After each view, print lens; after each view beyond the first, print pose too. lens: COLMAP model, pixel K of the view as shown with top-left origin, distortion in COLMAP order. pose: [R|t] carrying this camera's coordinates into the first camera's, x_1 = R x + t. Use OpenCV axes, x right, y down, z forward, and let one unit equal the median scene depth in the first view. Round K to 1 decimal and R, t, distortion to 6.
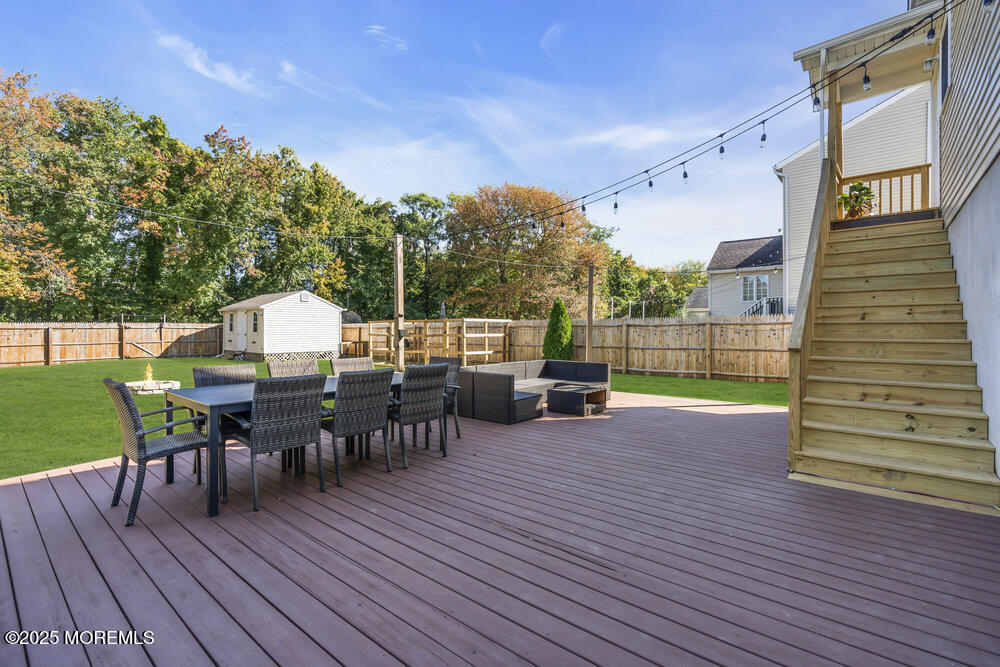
lens RADIAL K [[452.8, 0, 499.7], [0, 452.8, 328.6], [0, 0, 1]] dist [-0.003261, 0.000714]
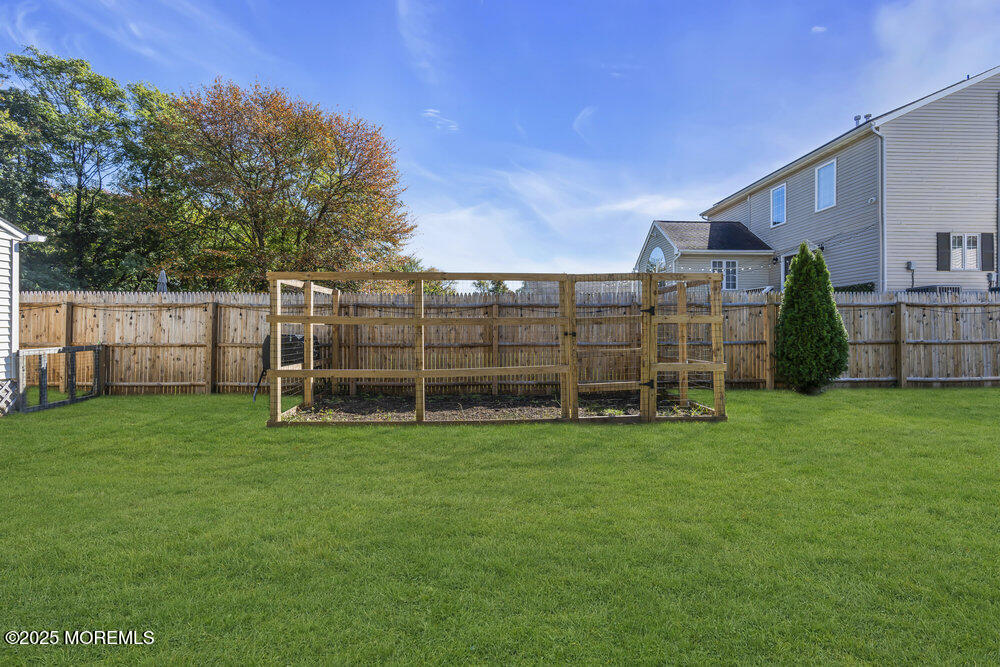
lens RADIAL K [[466.9, 0, 499.8], [0, 466.9, 320.4], [0, 0, 1]] dist [-0.002619, 0.000306]
pose [[0.737347, 0.020544, 0.675202, -0.327136], [-0.000826, 0.999564, -0.029511, 0.019750], [-0.675513, 0.021202, 0.737043, 0.574175]]
